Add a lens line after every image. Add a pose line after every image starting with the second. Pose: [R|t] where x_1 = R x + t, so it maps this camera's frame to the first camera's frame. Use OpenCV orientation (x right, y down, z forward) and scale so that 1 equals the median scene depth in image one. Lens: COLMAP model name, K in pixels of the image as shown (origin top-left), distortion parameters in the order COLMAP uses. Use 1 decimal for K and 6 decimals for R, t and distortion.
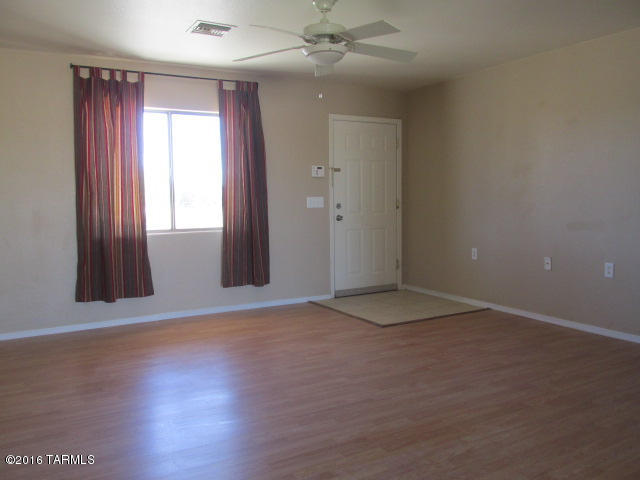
lens RADIAL K [[528.4, 0, 320.0], [0, 528.4, 240.0], [0, 0, 1]] dist [-0.039994, 0.010683]
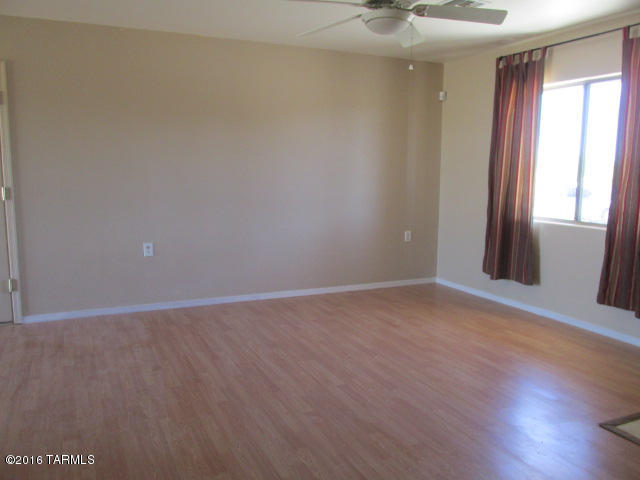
lens RADIAL K [[528.4, 0, 320.0], [0, 528.4, 240.0], [0, 0, 1]] dist [-0.039994, 0.010683]
pose [[-0.064969, 0.147194, -0.986972, 0.648246], [-0.092856, 0.983878, 0.152845, -0.088072], [0.993558, 0.101576, -0.050254, 0.684399]]
